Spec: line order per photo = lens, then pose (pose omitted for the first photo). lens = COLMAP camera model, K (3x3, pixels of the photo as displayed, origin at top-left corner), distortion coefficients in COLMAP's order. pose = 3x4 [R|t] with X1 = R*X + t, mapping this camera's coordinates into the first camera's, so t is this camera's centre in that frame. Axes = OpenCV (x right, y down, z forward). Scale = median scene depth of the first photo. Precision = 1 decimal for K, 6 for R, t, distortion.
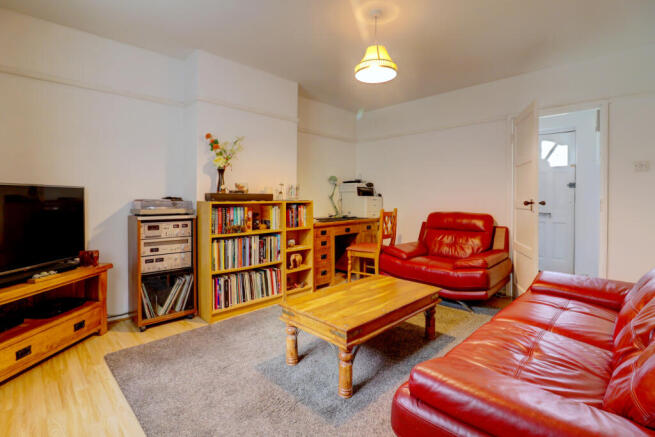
lens RADIAL K [[315.6, 0, 327.3], [0, 315.6, 204.6], [0, 0, 1]] dist [0.000979, 0.000045]
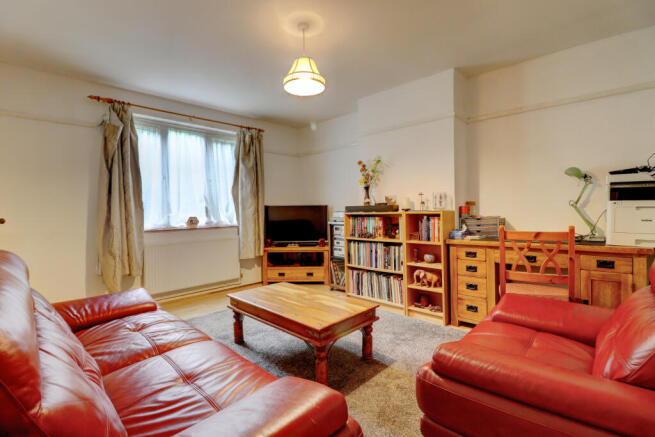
lens RADIAL K [[305.2, 0, 327.5], [0, 305.2, 218.5], [0, 0, 1]] dist [-0.000646, -0.000053]
pose [[0.024472, 0.021089, -0.999478, 0.850296], [-0.006201, 0.999761, 0.020943, -0.009594], [0.999681, 0.005686, 0.024597, 0.787195]]
